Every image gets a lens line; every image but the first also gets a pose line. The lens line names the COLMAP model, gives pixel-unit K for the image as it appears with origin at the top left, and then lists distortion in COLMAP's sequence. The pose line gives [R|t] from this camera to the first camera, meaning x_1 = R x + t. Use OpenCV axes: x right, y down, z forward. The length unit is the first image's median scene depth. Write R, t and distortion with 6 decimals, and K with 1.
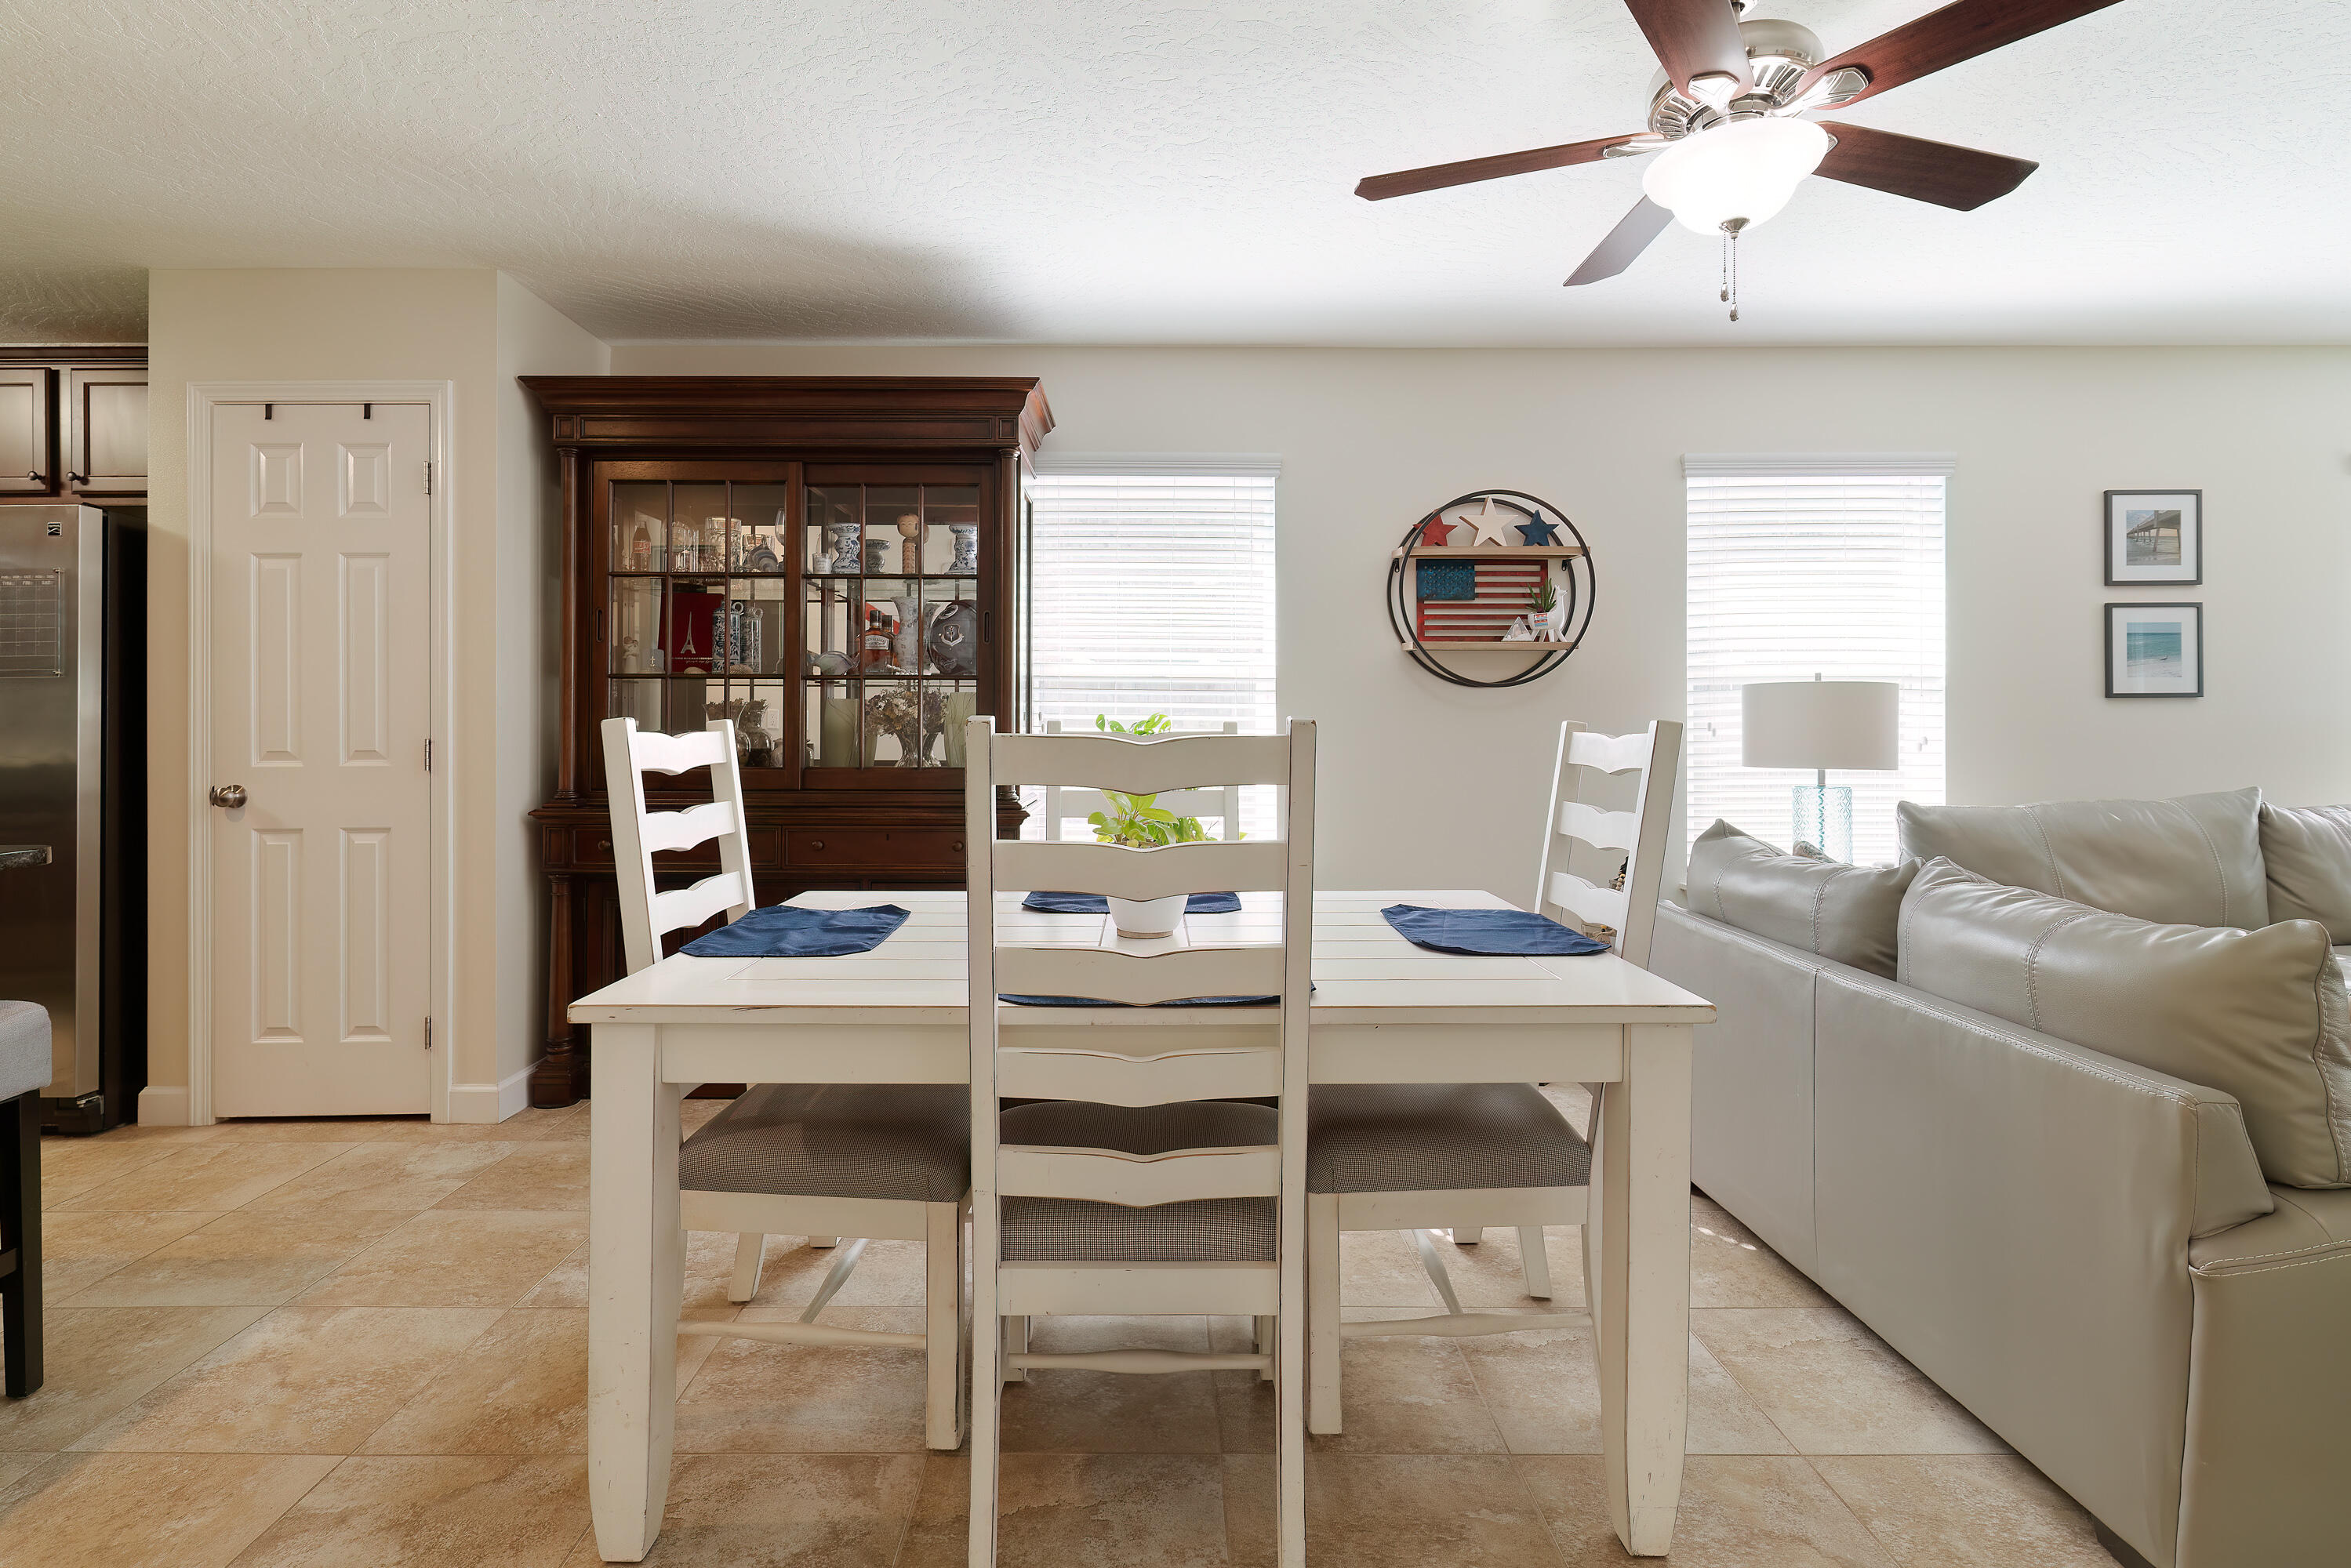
lens RADIAL K [[1174.0, 0, 1172.1], [0, 1174.0, 732.8], [0, 0, 1]] dist [0.007525, 0.001844]
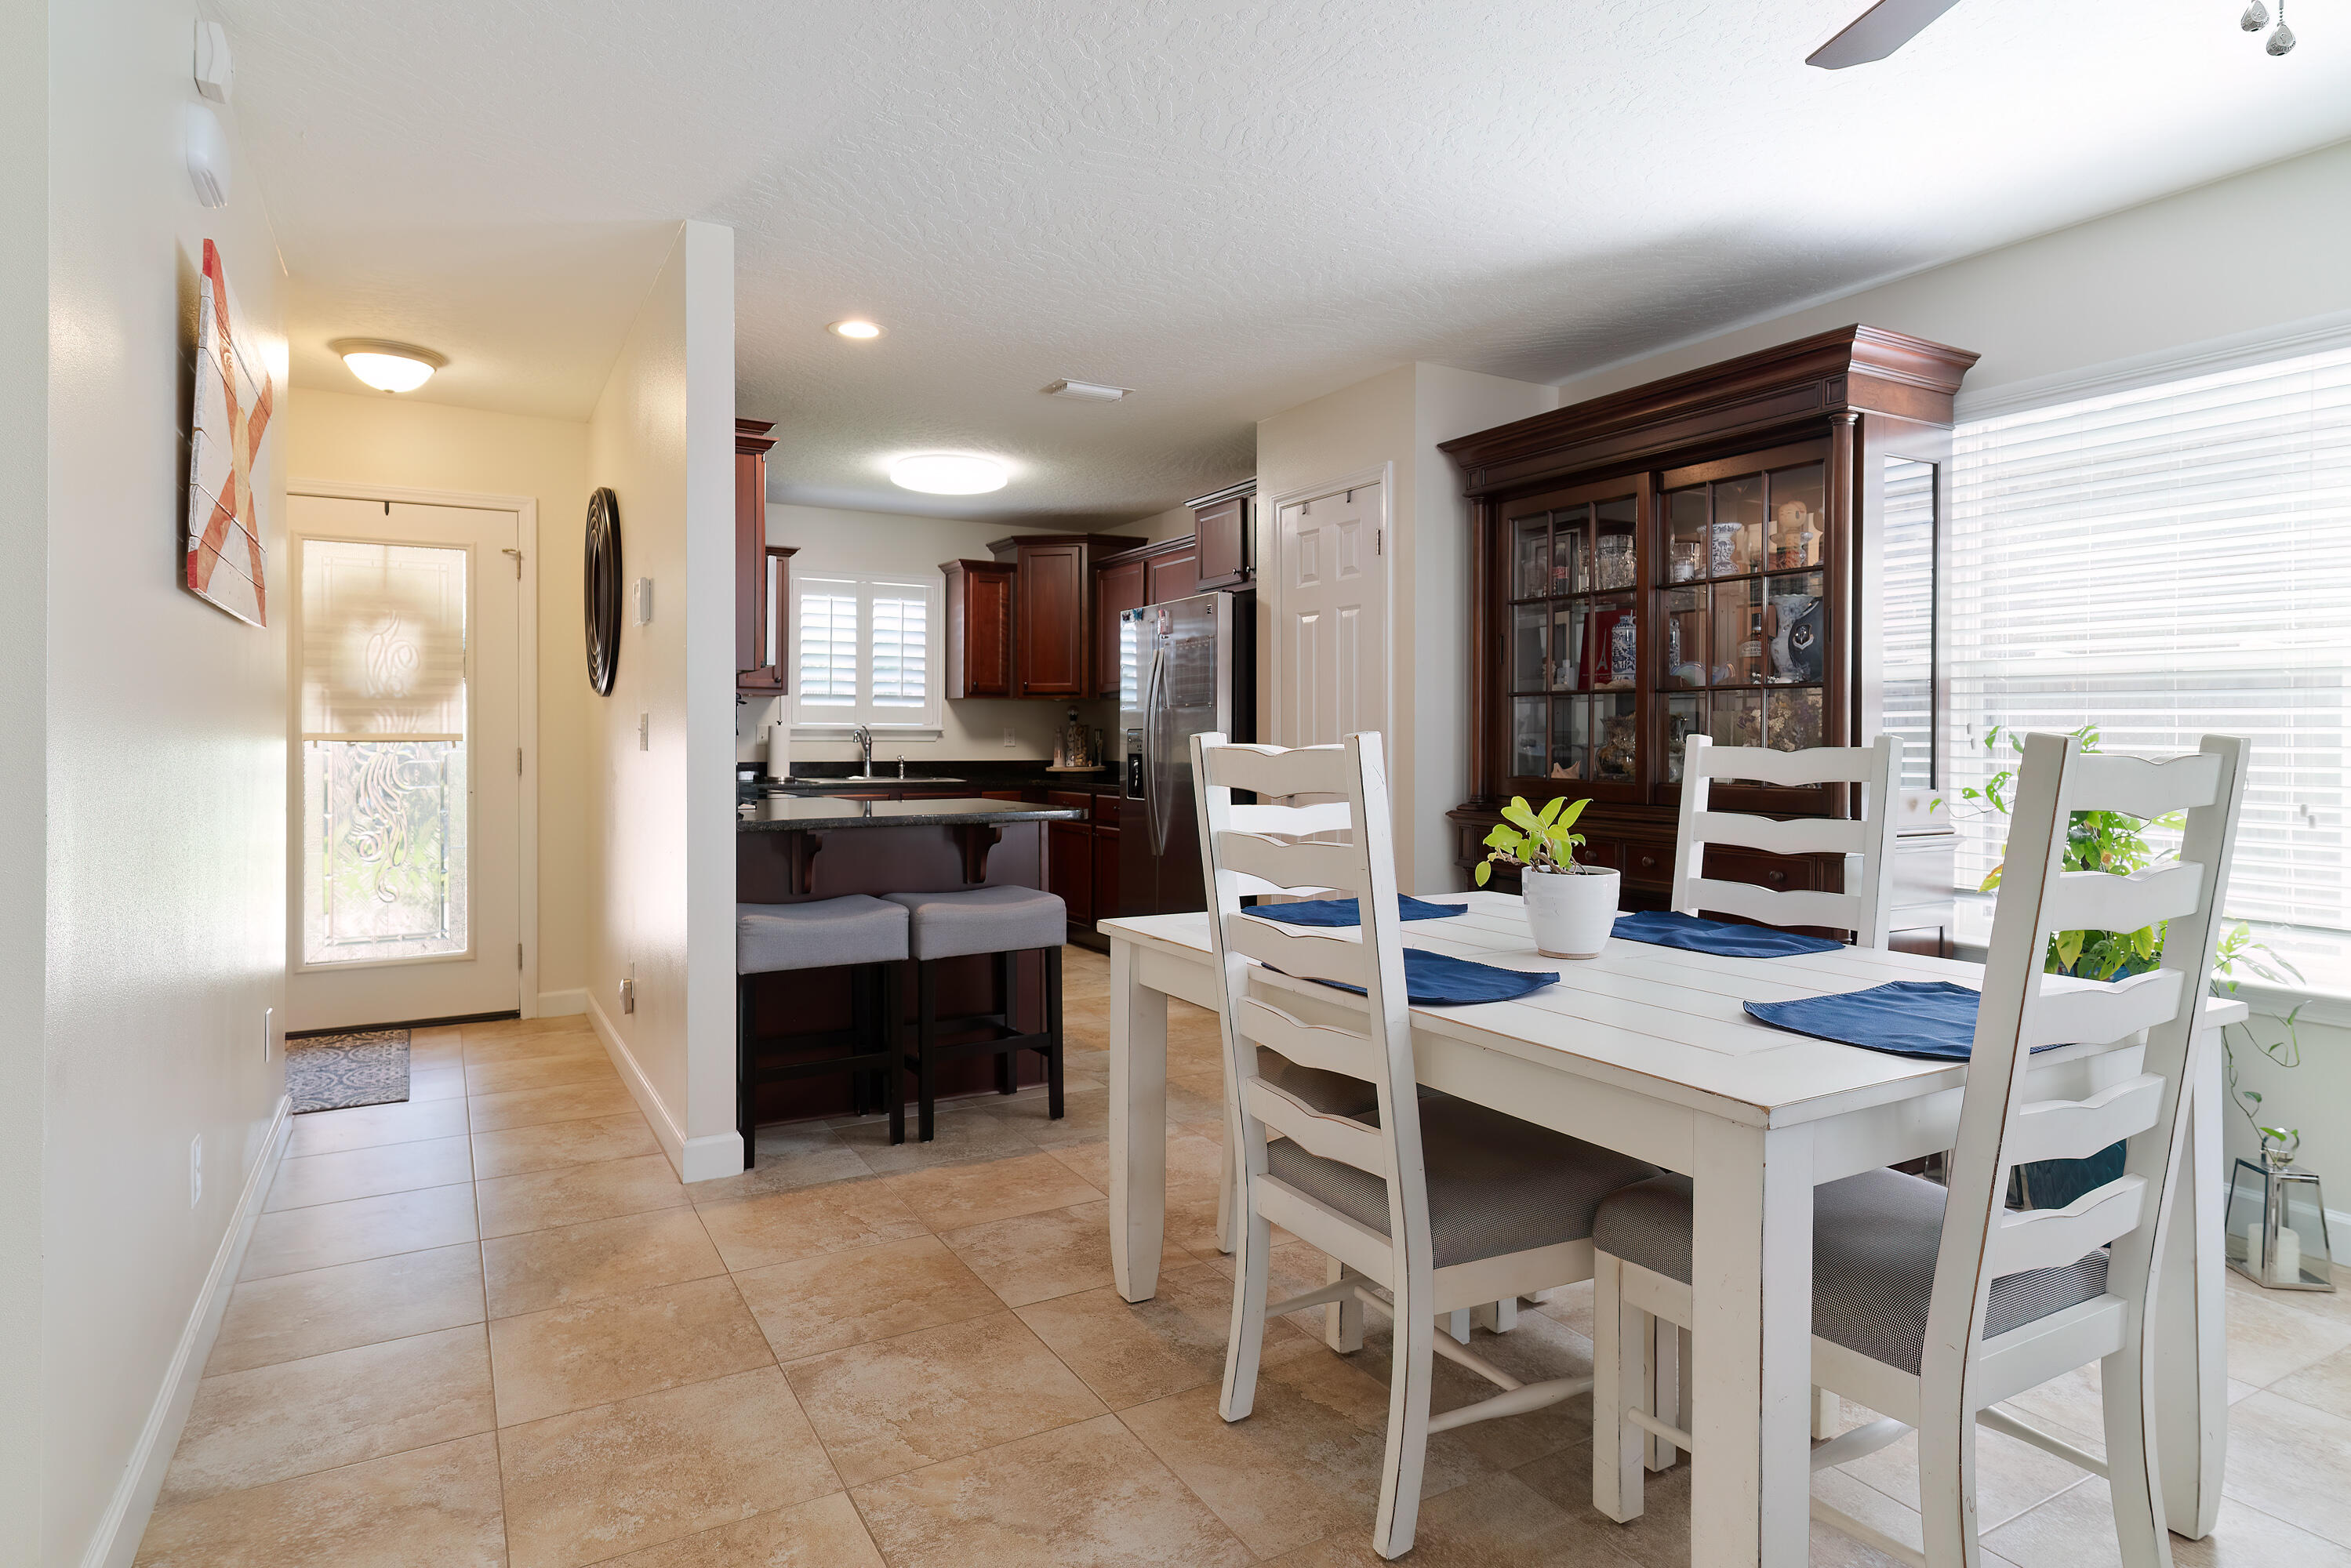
lens RADIAL K [[1321.8, 0, 1175.5], [0, 1321.8, 784.0], [0, 0, 1]] dist [-0.000959, 0.000227]
pose [[0.493728, 0.030117, -0.869095, 0.476319], [-0.007795, 0.999513, 0.030207, 0.000678], [0.869581, -0.008139, 0.493723, 0.112547]]
